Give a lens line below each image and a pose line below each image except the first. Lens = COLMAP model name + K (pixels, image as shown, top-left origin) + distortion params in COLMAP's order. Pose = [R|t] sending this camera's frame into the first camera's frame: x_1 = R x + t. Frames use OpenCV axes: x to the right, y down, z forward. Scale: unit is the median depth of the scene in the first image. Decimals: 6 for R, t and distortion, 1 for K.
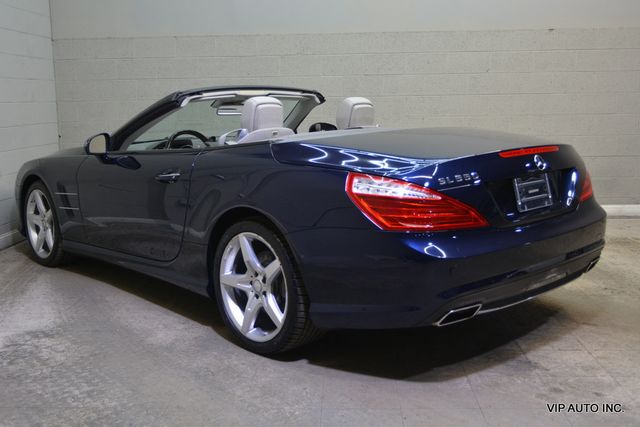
lens RADIAL K [[697.9, 0, 319.4], [0, 697.9, 208.8], [0, 0, 1]] dist [-0.000830, 0.001735]
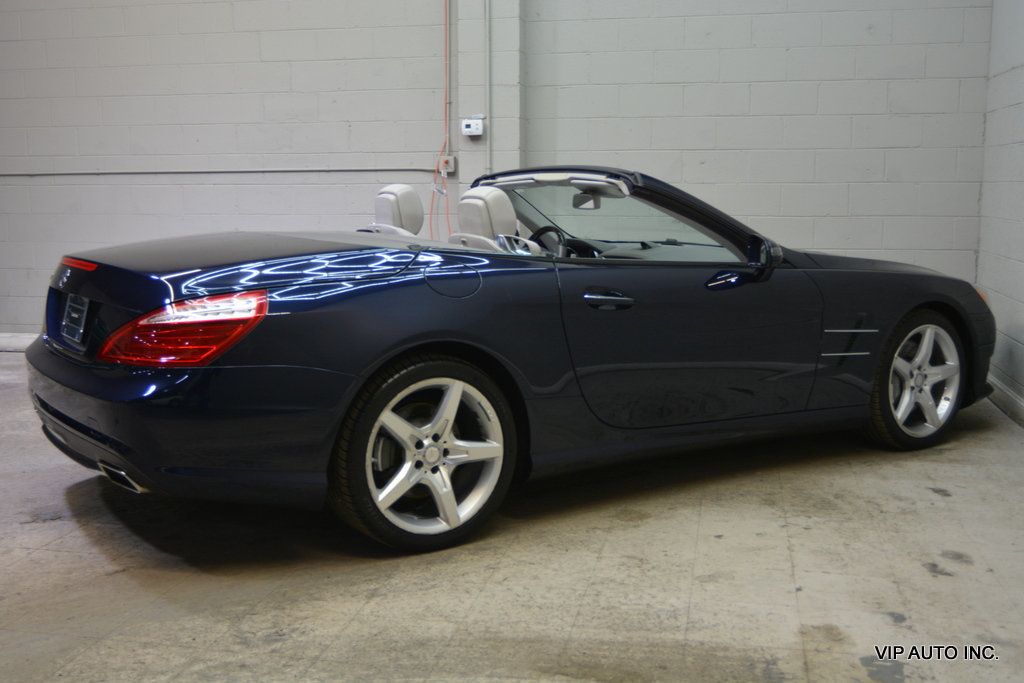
lens RADIAL K [[1135.6, 0, 510.8], [0, 1135.6, 340.2], [0, 0, 1]] dist [-0.007146, 0.005874]
pose [[-0.179970, 0.153181, -0.971672, 1.376413], [-0.147409, 0.972446, 0.180606, -0.282358], [0.972564, 0.175737, -0.152431, 1.595577]]
